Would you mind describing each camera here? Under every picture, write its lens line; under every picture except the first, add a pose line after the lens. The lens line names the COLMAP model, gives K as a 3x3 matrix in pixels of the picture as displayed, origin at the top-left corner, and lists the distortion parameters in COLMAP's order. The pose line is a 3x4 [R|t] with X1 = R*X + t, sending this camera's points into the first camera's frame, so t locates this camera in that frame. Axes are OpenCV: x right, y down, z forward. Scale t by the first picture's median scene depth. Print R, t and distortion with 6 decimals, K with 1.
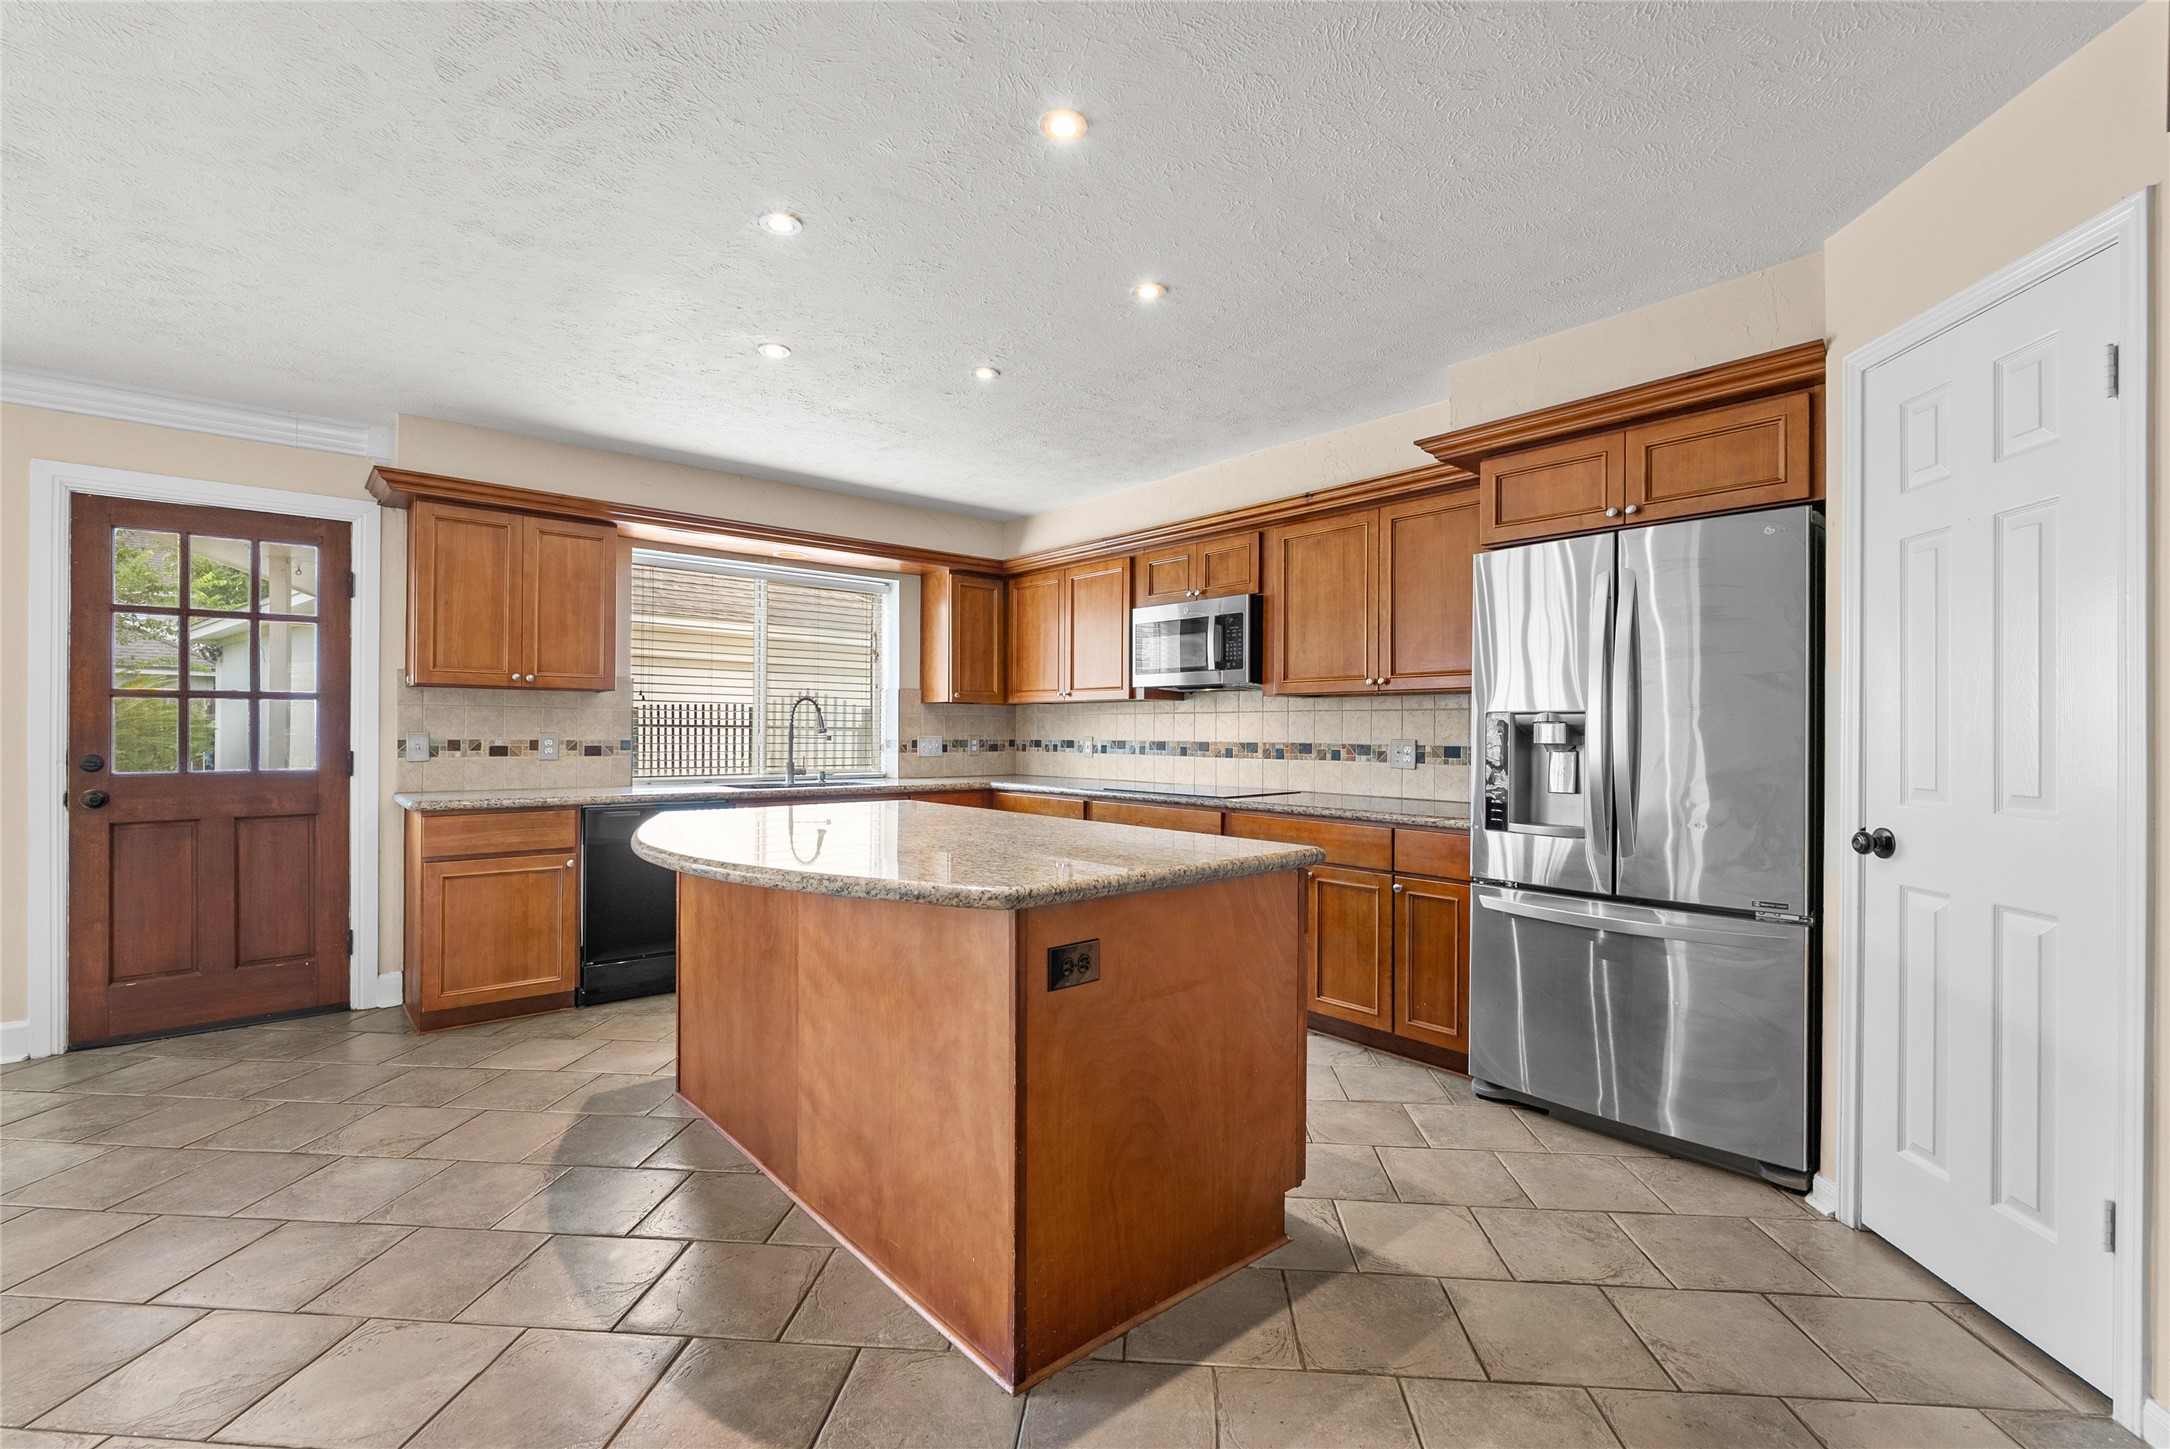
lens RADIAL K [[958.9, 0, 1085.1], [0, 958.9, 718.7], [0, 0, 1]] dist [-0.007336, 0.001380]
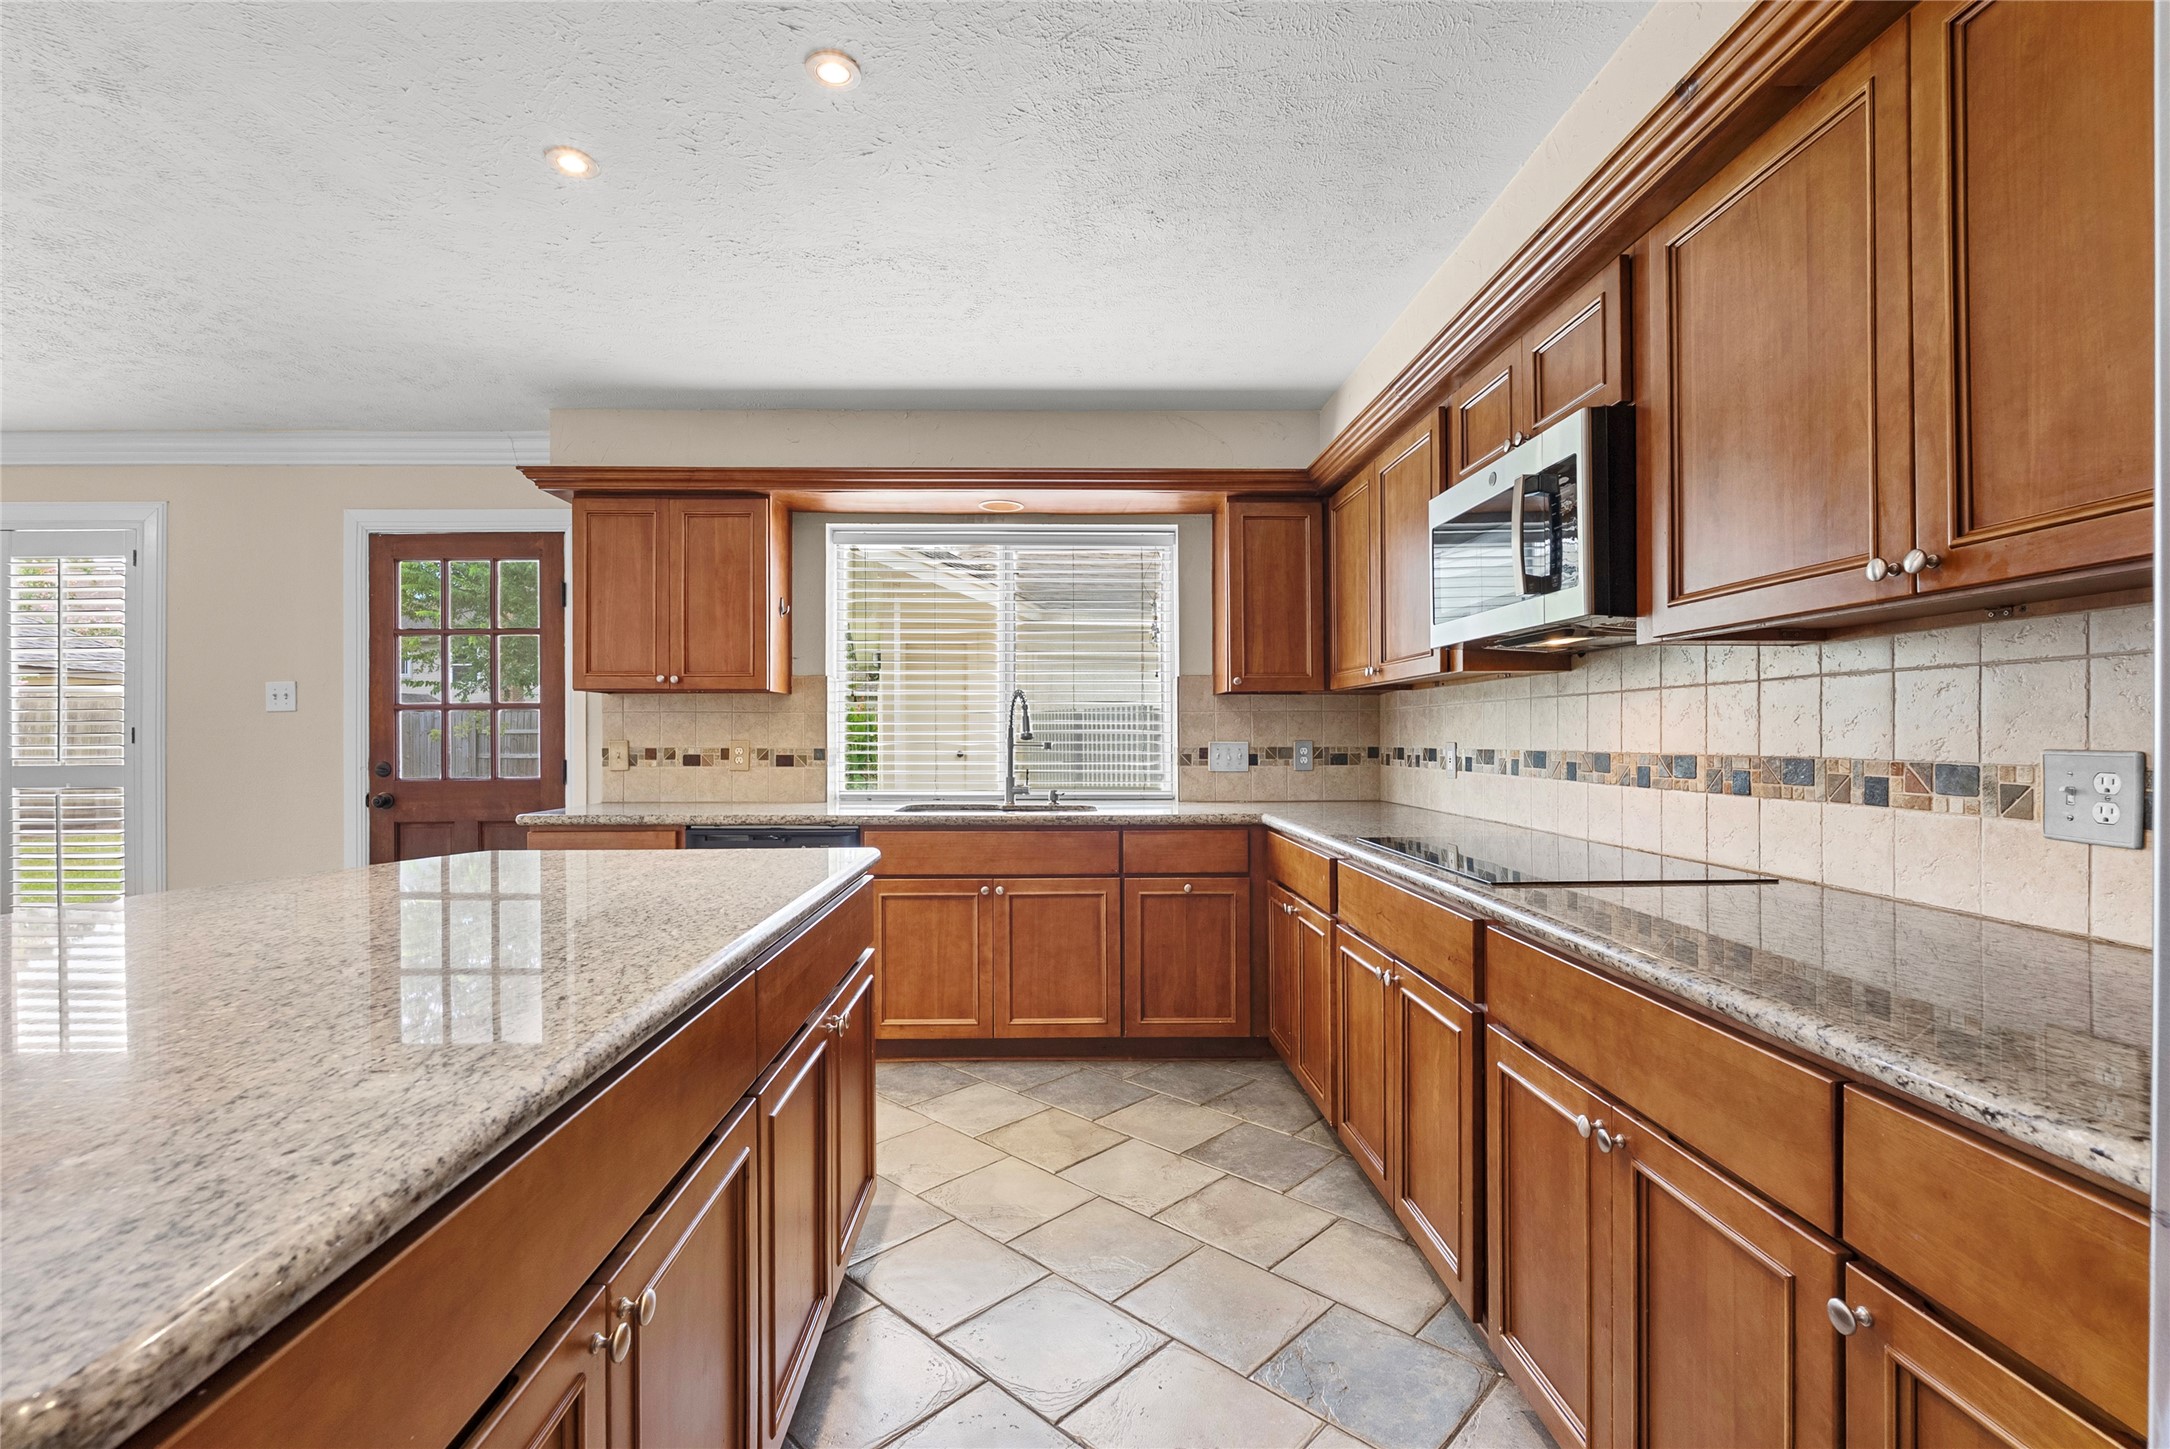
lens RADIAL K [[958.9, 0, 1079.3], [0, 958.9, 724.9], [0, 0, 1]] dist [-0.007336, 0.001380]
pose [[0.767703, -0.014463, -0.640643, 0.265555], [0.015488, 0.999872, -0.004013, 0.009079], [0.640619, -0.006842, 0.767828, 0.525601]]
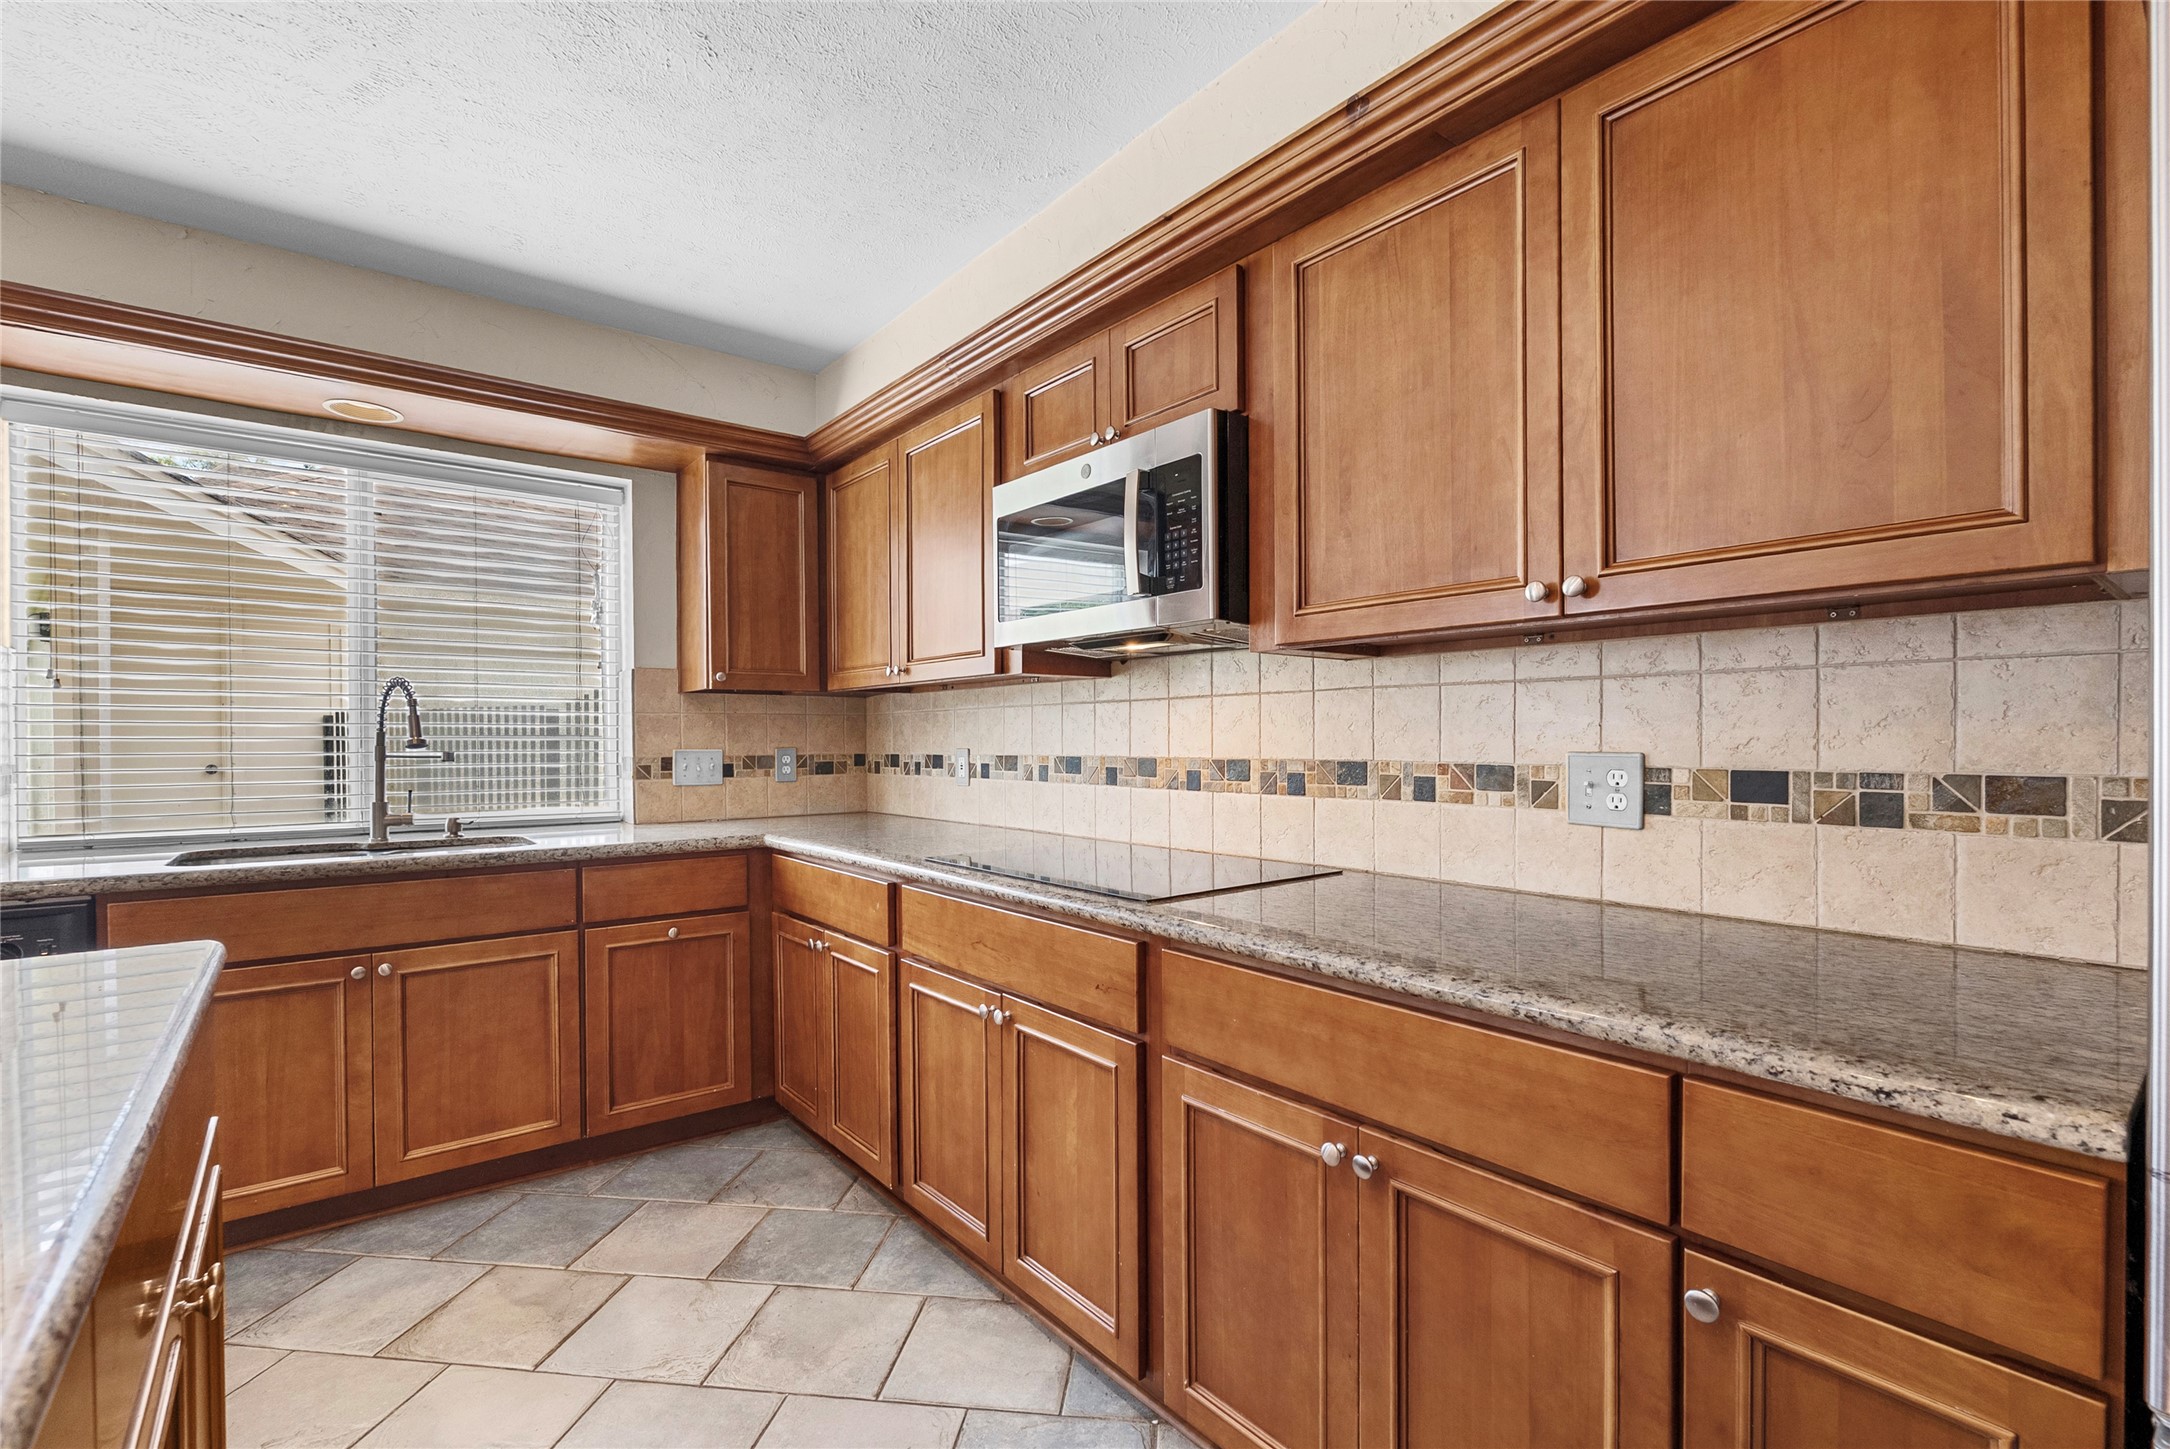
lens RADIAL K [[958.9, 0, 1080.8], [0, 958.9, 740.3], [0, 0, 1]] dist [-0.007336, 0.001380]
pose [[0.998675, -0.010371, -0.050403, 0.131500], [0.011146, 0.999824, 0.015115, 0.008134], [0.050237, -0.015657, 0.998615, 0.571867]]
